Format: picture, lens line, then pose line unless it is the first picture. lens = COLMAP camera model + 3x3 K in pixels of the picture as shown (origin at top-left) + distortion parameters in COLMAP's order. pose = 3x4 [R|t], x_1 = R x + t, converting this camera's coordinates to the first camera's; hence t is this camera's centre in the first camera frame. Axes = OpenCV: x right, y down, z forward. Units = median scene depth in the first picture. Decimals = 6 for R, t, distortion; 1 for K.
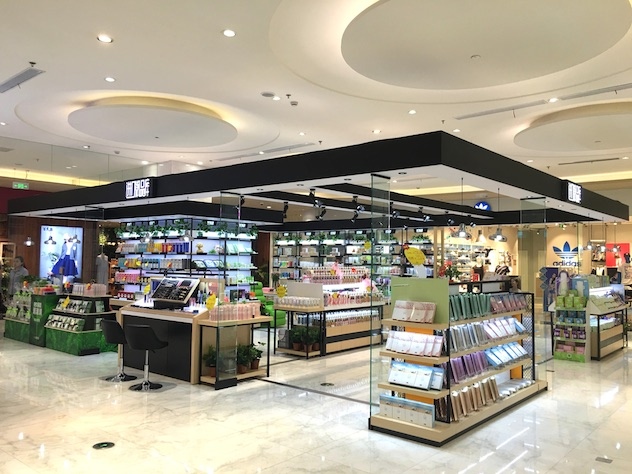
lens RADIAL K [[534.4, 0, 316.0], [0, 534.4, 234.2], [0, 0, 1]] dist [0.079947, -0.090334]
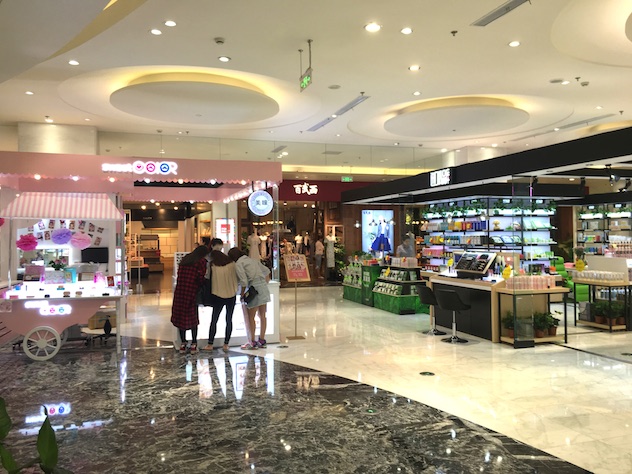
lens RADIAL K [[540.0, 0, 317.2], [0, 540.0, 229.5], [0, 0, 1]] dist [0.083187, -0.098199]
pose [[0.858617, -0.026514, -0.511932, 0.037900], [0.044552, 0.998742, 0.022998, -0.007390], [0.510678, -0.042554, 0.858718, -0.140430]]
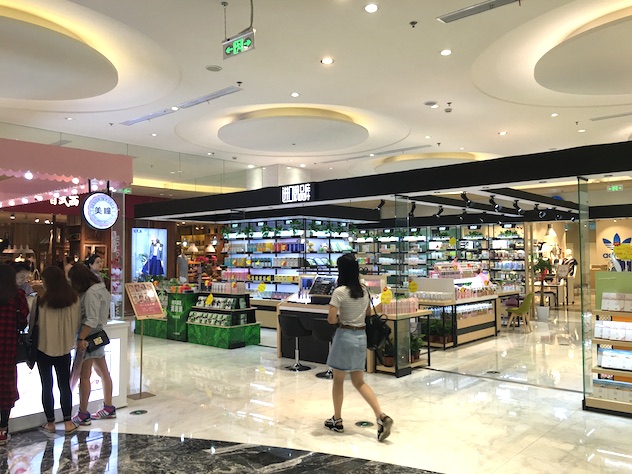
lens RADIAL K [[534.4, 0, 316.0], [0, 534.4, 234.2], [0, 0, 1]] dist [0.079947, -0.090334]
pose [[0.999775, -0.018736, -0.009948, -0.224291], [0.018811, 0.999795, 0.007472, -0.007675], [0.009806, -0.007658, 0.999923, -0.057133]]
